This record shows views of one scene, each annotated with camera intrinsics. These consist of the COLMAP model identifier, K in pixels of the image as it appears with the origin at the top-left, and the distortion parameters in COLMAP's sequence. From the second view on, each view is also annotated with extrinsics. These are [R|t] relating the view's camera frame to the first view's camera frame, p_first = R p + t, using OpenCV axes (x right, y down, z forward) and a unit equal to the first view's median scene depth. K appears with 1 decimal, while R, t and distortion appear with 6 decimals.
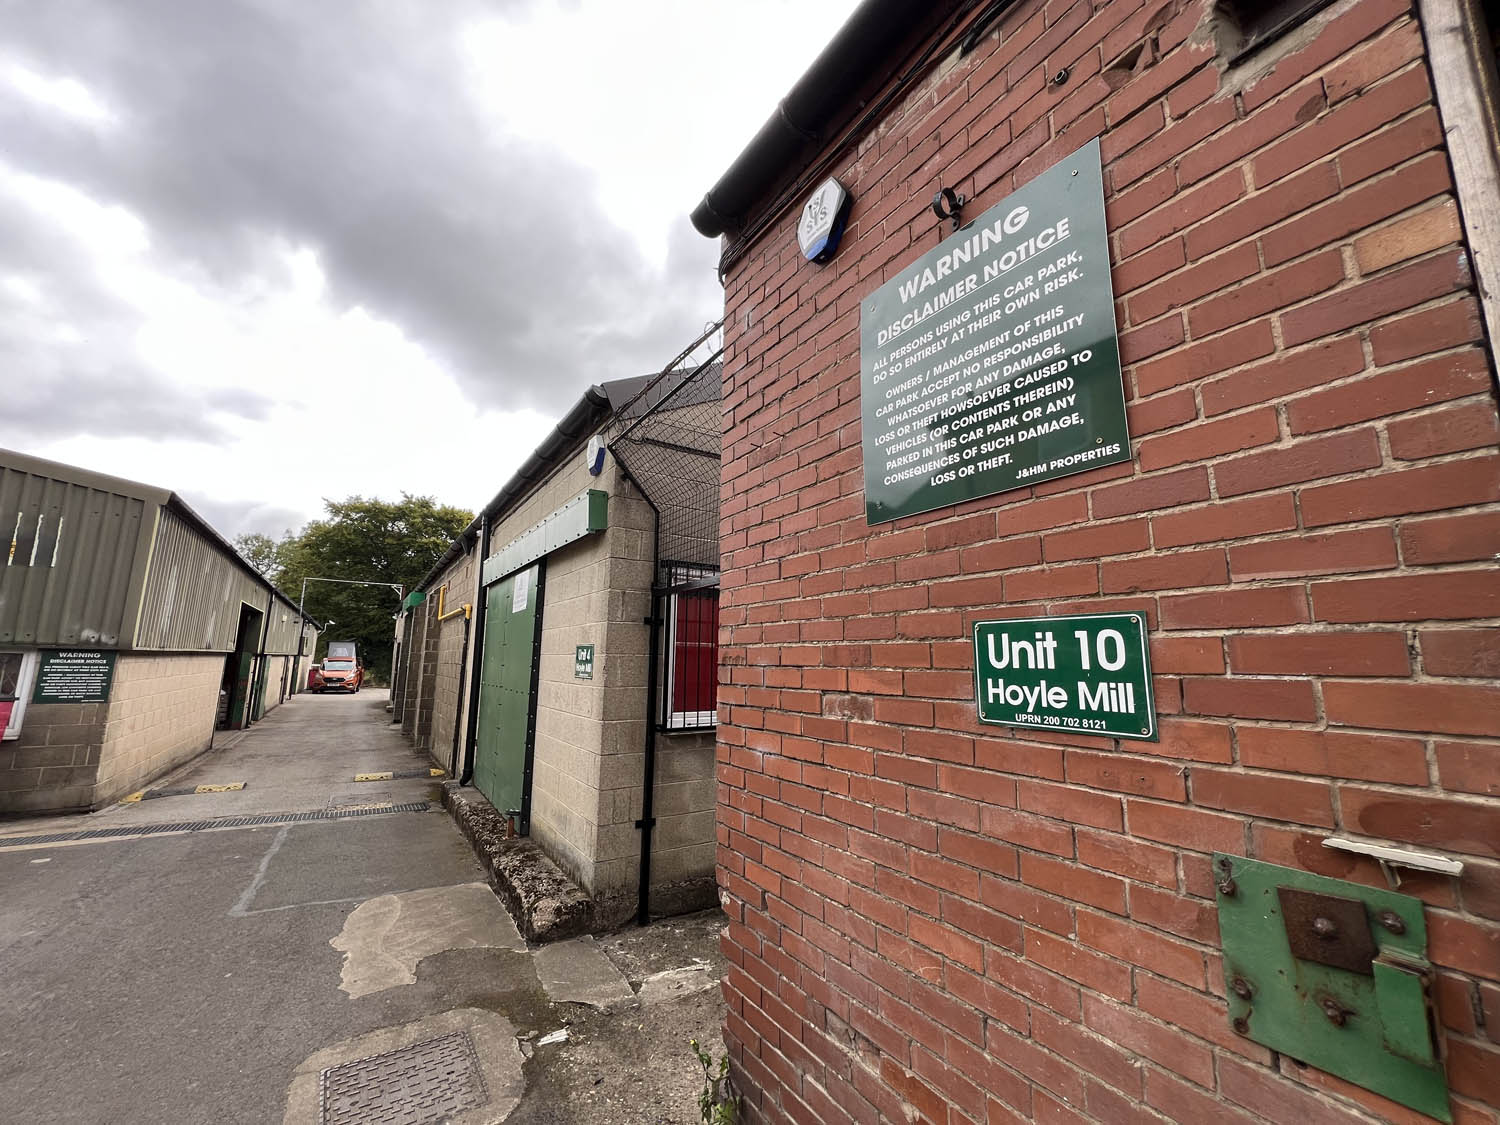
lens RADIAL K [[599.7, 0, 748.9], [0, 599.7, 559.7], [0, 0, 1]] dist [-0.001307, -0.000266]
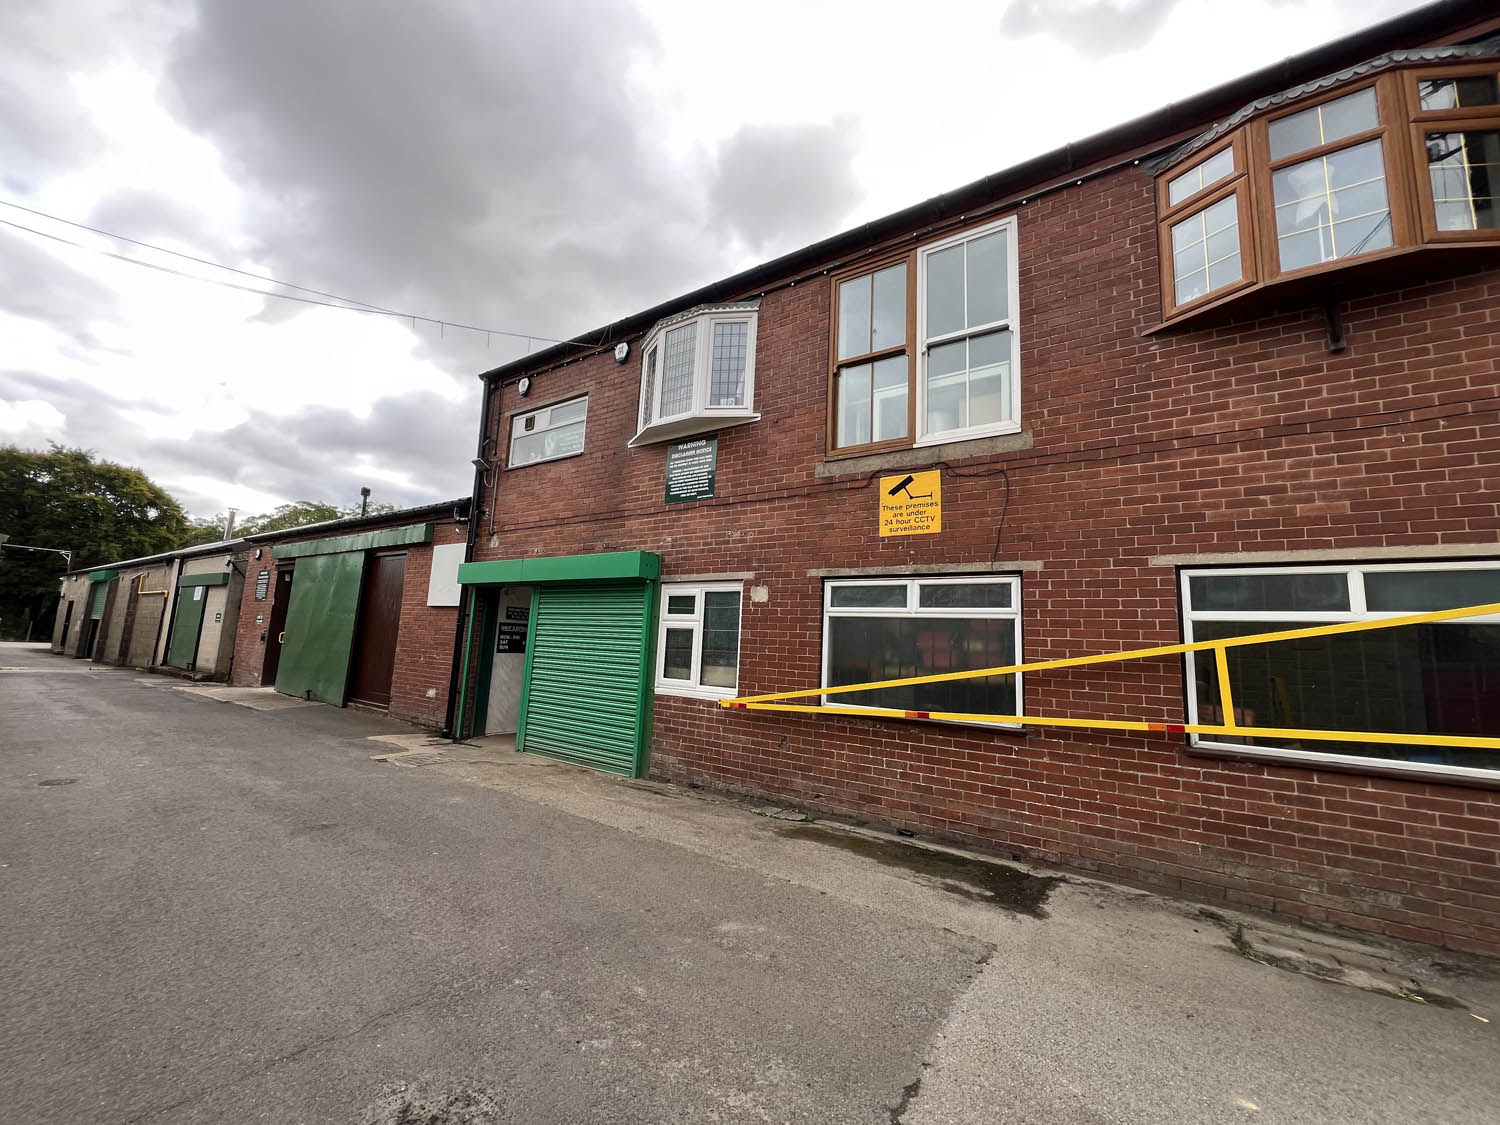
lens RADIAL K [[599.7, 0, 748.9], [0, 599.7, 559.7], [0, 0, 1]] dist [-0.001307, -0.000266]
pose [[0.924166, 0.086179, 0.372144, 0.179242], [-0.098809, 0.994994, 0.014963, -0.075317], [-0.368991, -0.050600, 0.928054, -0.481999]]
